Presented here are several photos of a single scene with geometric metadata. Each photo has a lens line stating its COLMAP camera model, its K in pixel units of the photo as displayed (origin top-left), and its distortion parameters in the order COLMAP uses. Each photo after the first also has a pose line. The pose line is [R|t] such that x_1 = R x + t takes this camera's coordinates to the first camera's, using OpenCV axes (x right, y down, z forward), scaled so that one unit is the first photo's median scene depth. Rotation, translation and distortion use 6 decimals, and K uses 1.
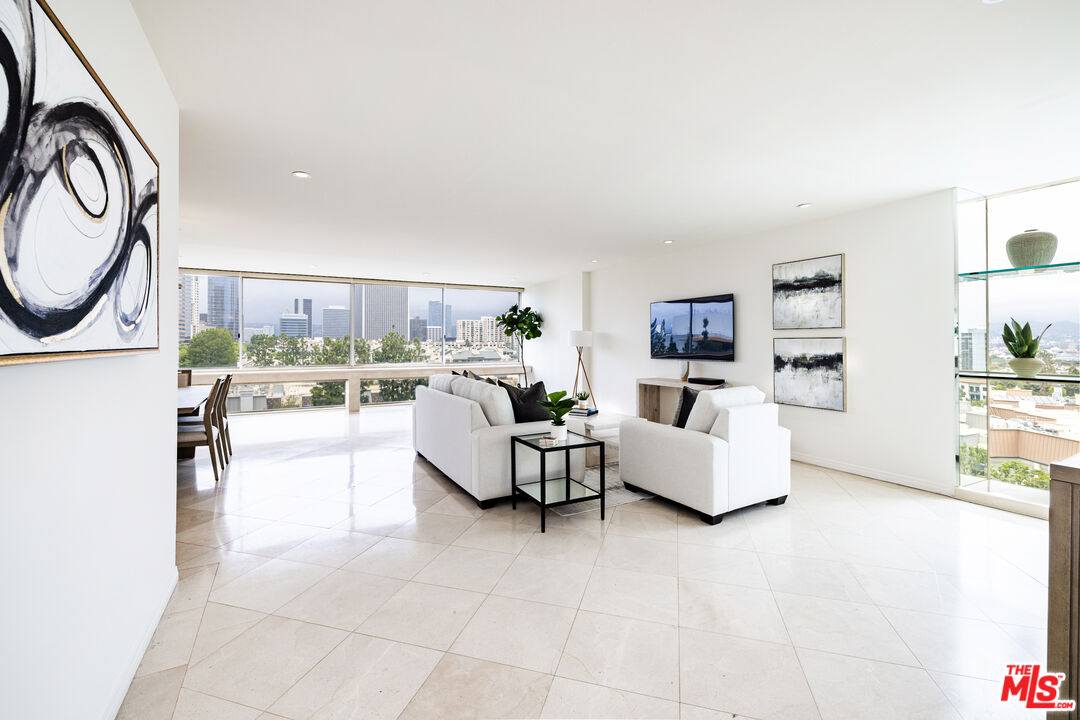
lens RADIAL K [[463.8, 0, 531.7], [0, 463.8, 338.5], [0, 0, 1]] dist [0.000431, 0.000136]
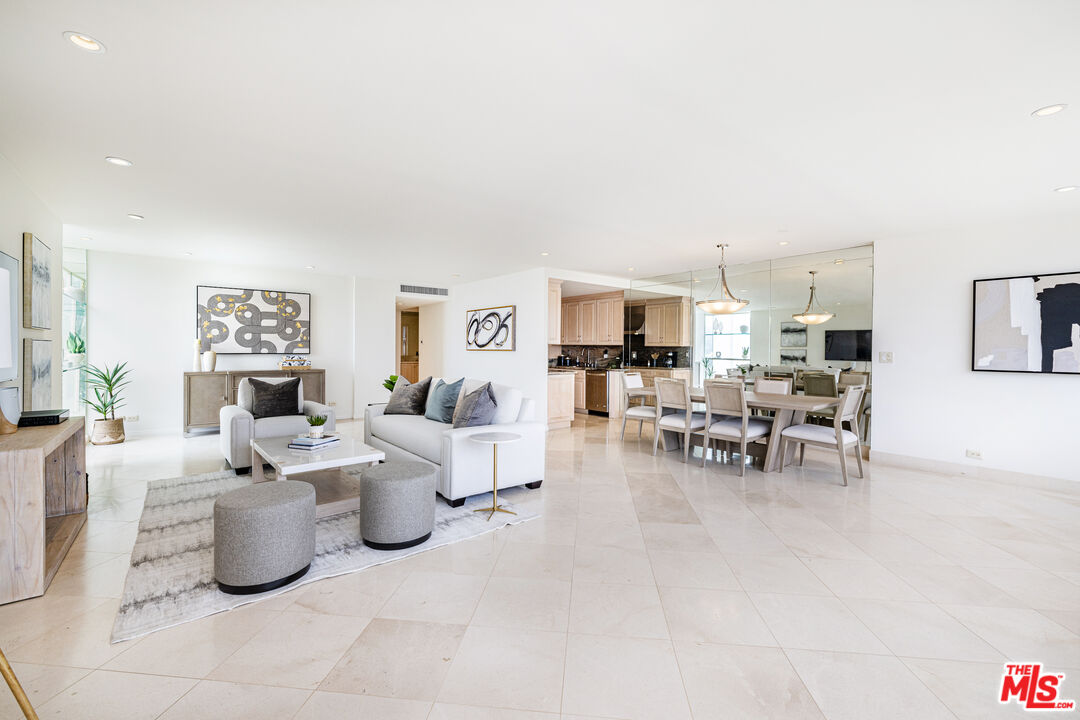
lens RADIAL K [[454.4, 0, 540.8], [0, 454.4, 355.4], [0, 0, 1]] dist [-0.000354, 0.000171]
pose [[-0.983240, -0.004041, -0.182272, -0.114231], [-0.005298, 0.999965, 0.006412, 0.015338], [0.182239, 0.007270, -0.983227, 1.828800]]
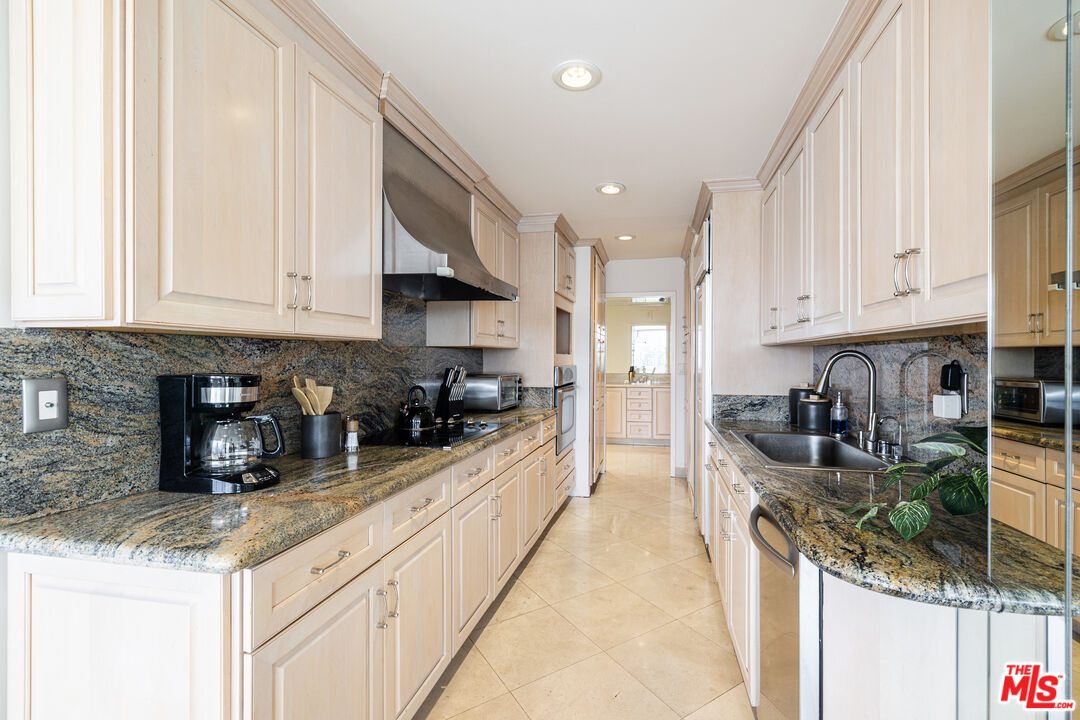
lens RADIAL K [[475.5, 0, 540.0], [0, 475.5, 360.0], [0, 0, 1]] dist [-0.000689, -0.000090]
pose [[-0.747292, -0.001519, 0.664494, -0.692225], [-0.006807, 0.999962, -0.005369, 0.004396], [-0.664461, -0.008535, -0.747274, 0.501230]]
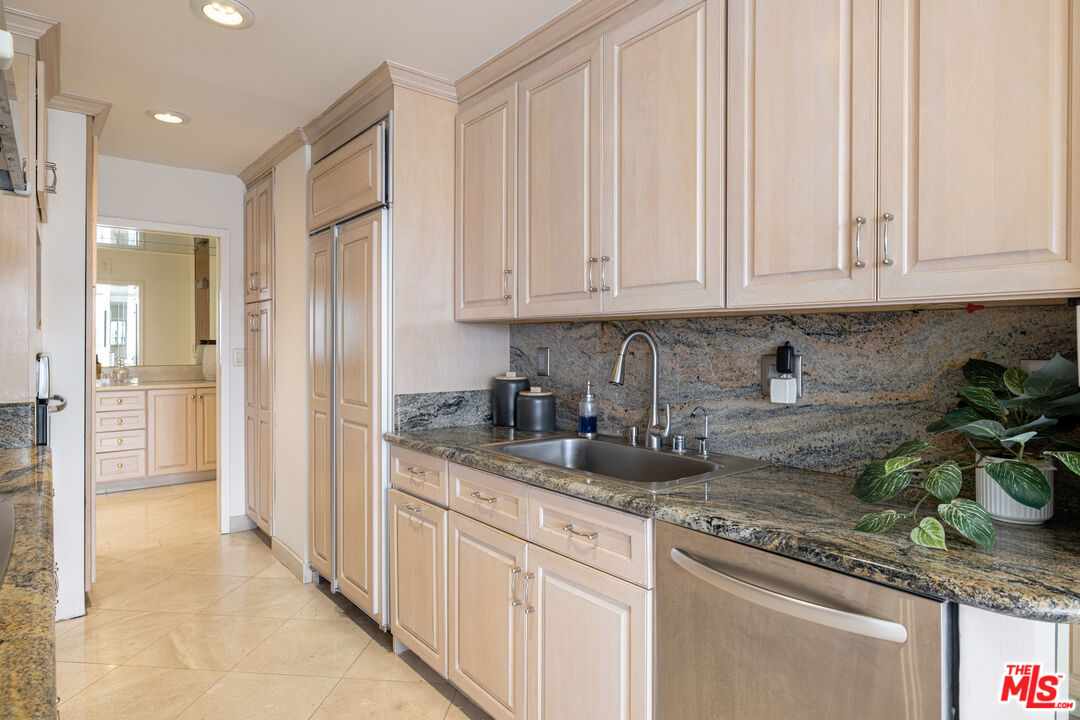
lens RADIAL K [[626.7, 0, 570.6], [0, 626.7, 348.4], [0, 0, 1]] dist [-0.003140, -0.001327]
pose [[-0.977708, -0.000127, -0.209971, -0.499821], [-0.000026, 1.000000, -0.000485, 0.005390], [0.209971, -0.000469, -0.977708, 0.444810]]
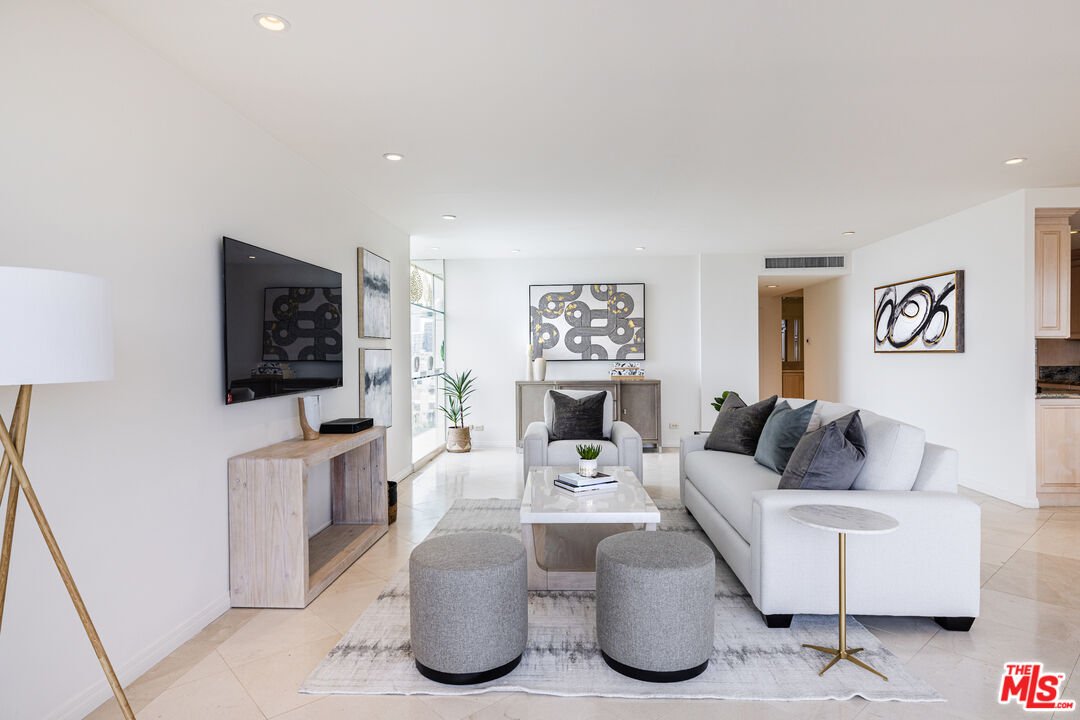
lens RADIAL K [[600.5, 0, 540.0], [0, 600.5, 360.0], [0, 0, 1]] dist [0.001026, 0.000792]
pose [[-0.853077, 0.002349, 0.521779, -0.215638], [0.005797, 0.999971, 0.004977, 0.014266], [-0.521752, 0.007271, -0.853066, 1.676457]]
